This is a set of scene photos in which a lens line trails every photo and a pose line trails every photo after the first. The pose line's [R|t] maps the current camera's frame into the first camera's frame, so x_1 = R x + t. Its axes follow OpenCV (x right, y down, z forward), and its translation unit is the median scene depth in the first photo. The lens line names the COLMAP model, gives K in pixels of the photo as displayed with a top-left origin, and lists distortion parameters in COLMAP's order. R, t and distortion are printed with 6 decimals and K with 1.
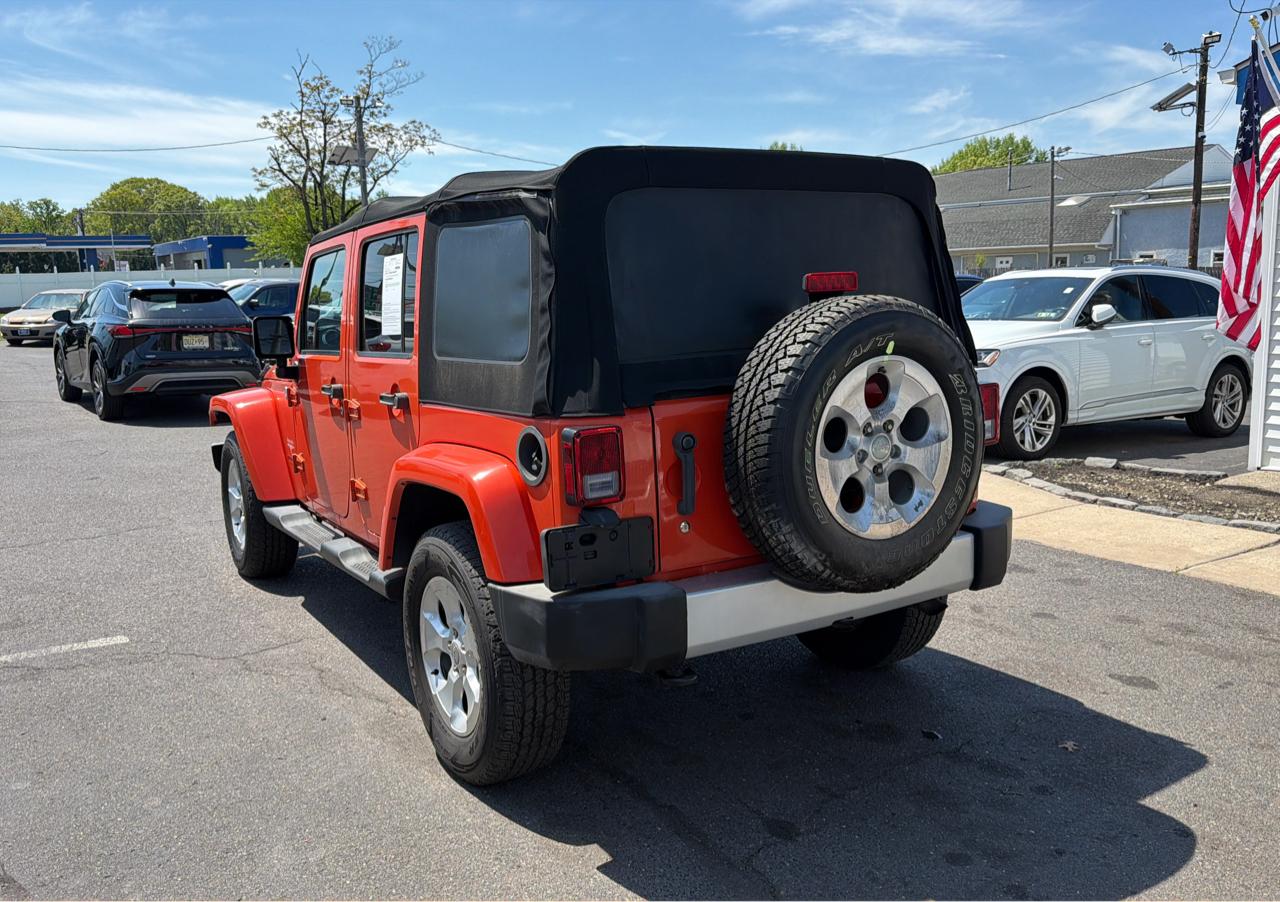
lens RADIAL K [[1069.5, 0, 639.8], [0, 1069.5, 446.1], [0, 0, 1]] dist [0.085717, -0.143787]
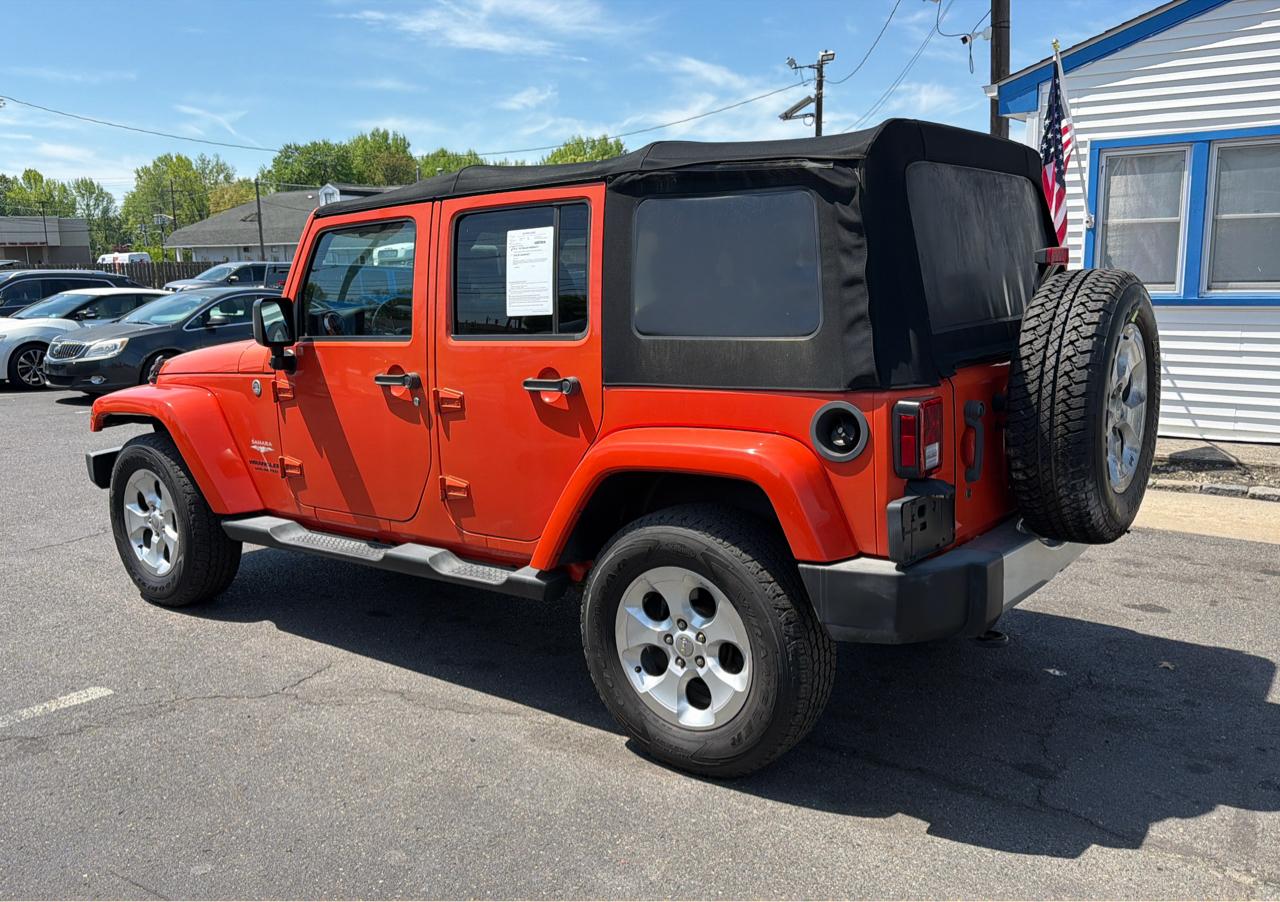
lens RADIAL K [[1069.5, 0, 633.7], [0, 1069.5, 446.3], [0, 0, 1]] dist [0.085717, -0.143787]
pose [[0.936550, -0.051923, 0.346667, -0.373008], [0.049207, 0.998650, 0.016639, -0.001620], [-0.347063, 0.001475, 0.937841, 0.084905]]
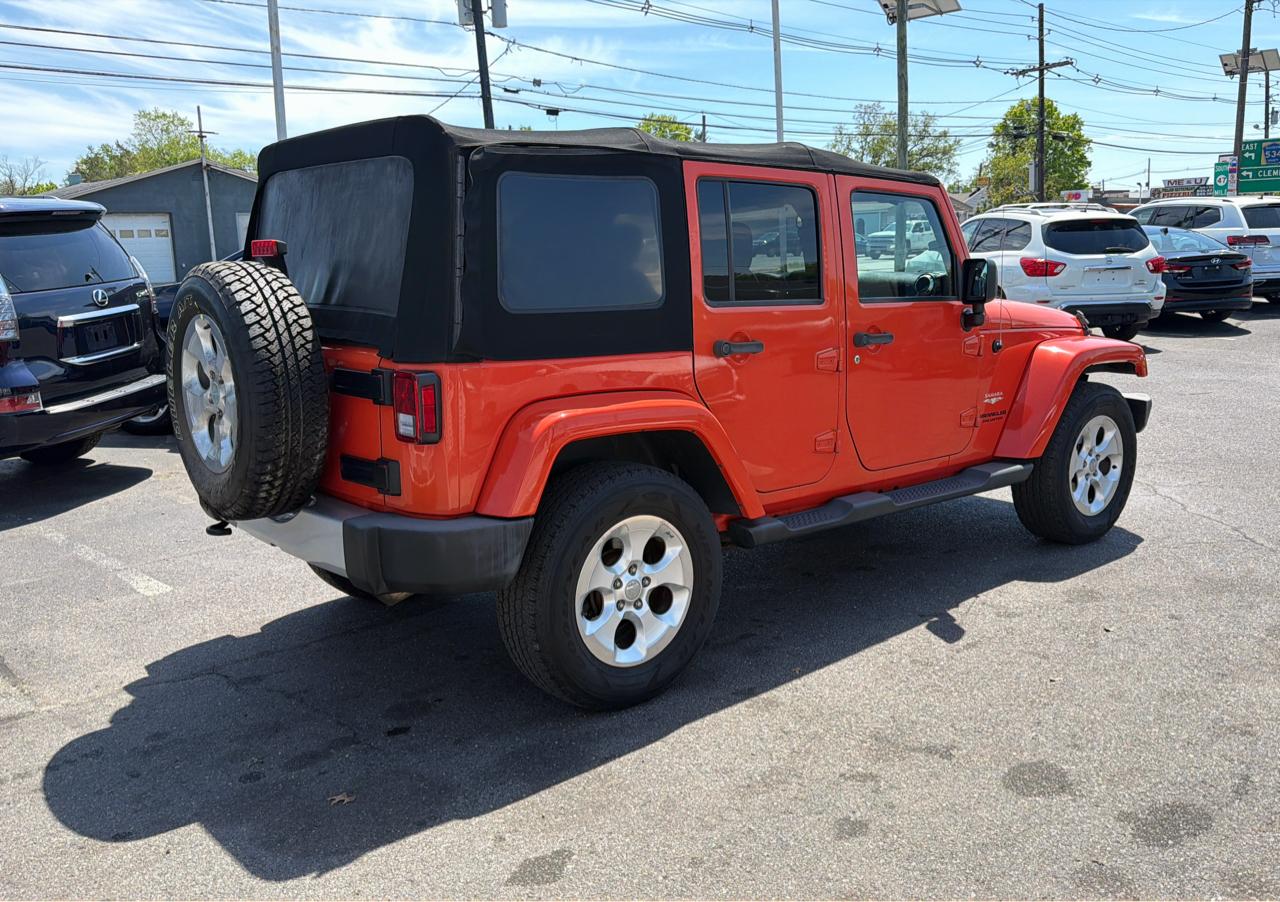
lens RADIAL K [[1069.5, 0, 639.7], [0, 1069.5, 447.2], [0, 0, 1]] dist [0.085717, -0.143787]
pose [[0.142930, 0.200782, -0.969153, 0.866063], [-0.132305, 0.974294, 0.182335, -0.130597], [0.980850, 0.102163, 0.165820, 0.761337]]
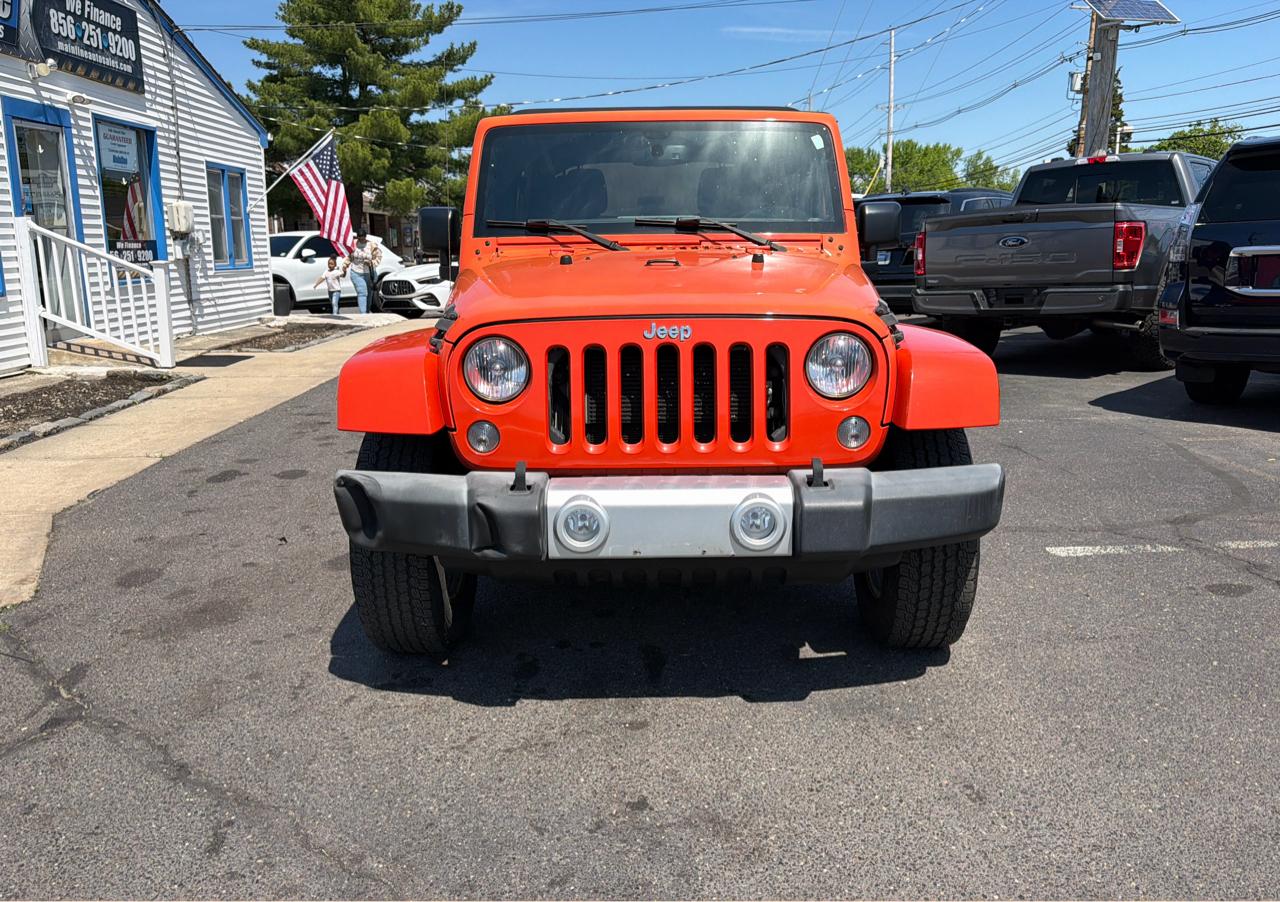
lens RADIAL K [[1069.5, 0, 643.6], [0, 1069.5, 459.5], [0, 0, 1]] dist [0.085717, -0.143787]
pose [[-0.850513, -0.072549, 0.520926, -0.649637], [0.113275, 0.941931, 0.316126, -0.222717], [-0.513611, 0.327877, -0.792906, 1.871868]]
